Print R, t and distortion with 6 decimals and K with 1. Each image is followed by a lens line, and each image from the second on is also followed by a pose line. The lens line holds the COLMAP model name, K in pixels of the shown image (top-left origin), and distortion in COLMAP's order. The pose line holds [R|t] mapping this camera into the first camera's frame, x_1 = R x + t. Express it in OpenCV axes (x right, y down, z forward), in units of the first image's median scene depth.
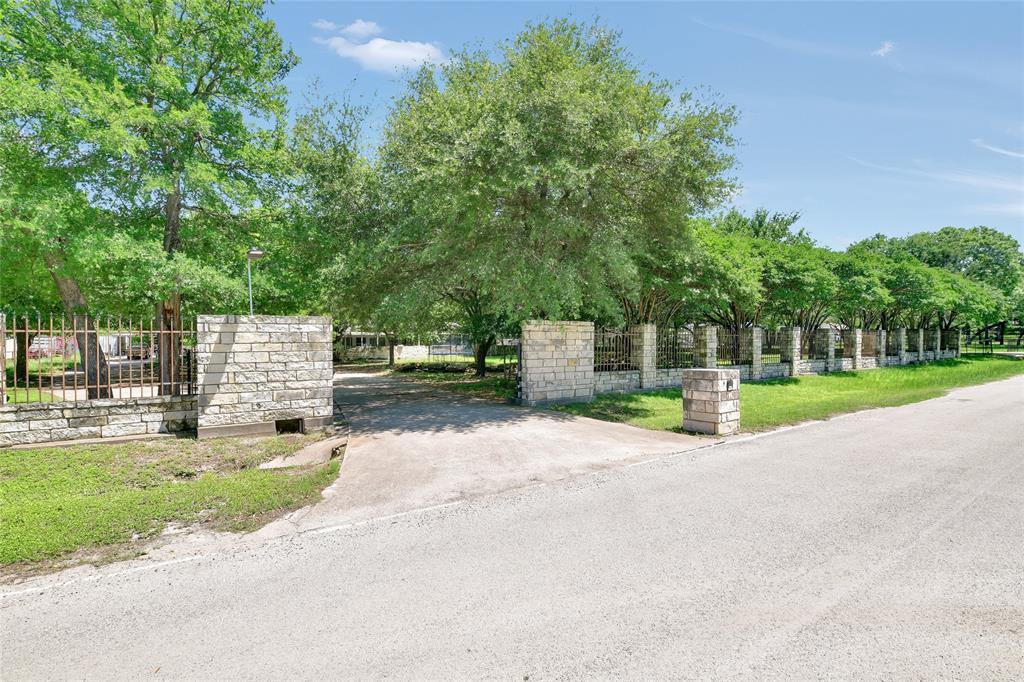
lens RADIAL K [[446.1, 0, 507.2], [0, 446.1, 340.3], [0, 0, 1]] dist [-0.016253, -0.005473]
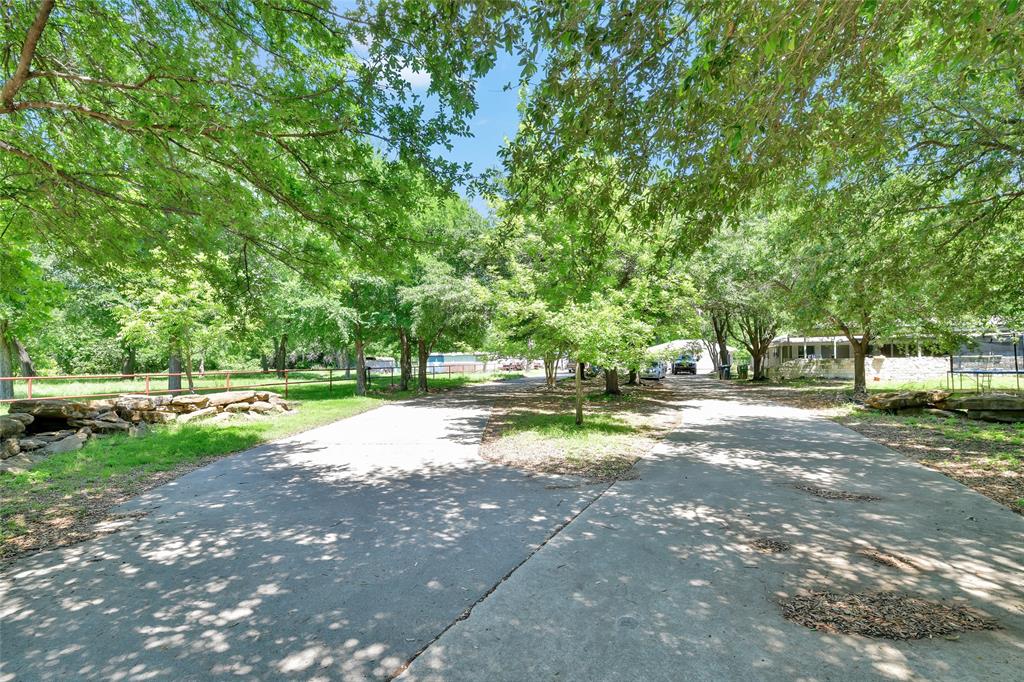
lens RADIAL K [[446.1, 0, 527.0], [0, 446.1, 357.9], [0, 0, 1]] dist [-0.016253, -0.005473]
pose [[0.617629, -0.009147, -0.786416, -0.294893], [0.011119, 0.999934, -0.002898, 0.040668], [0.786391, -0.006954, 0.617690, 1.180994]]
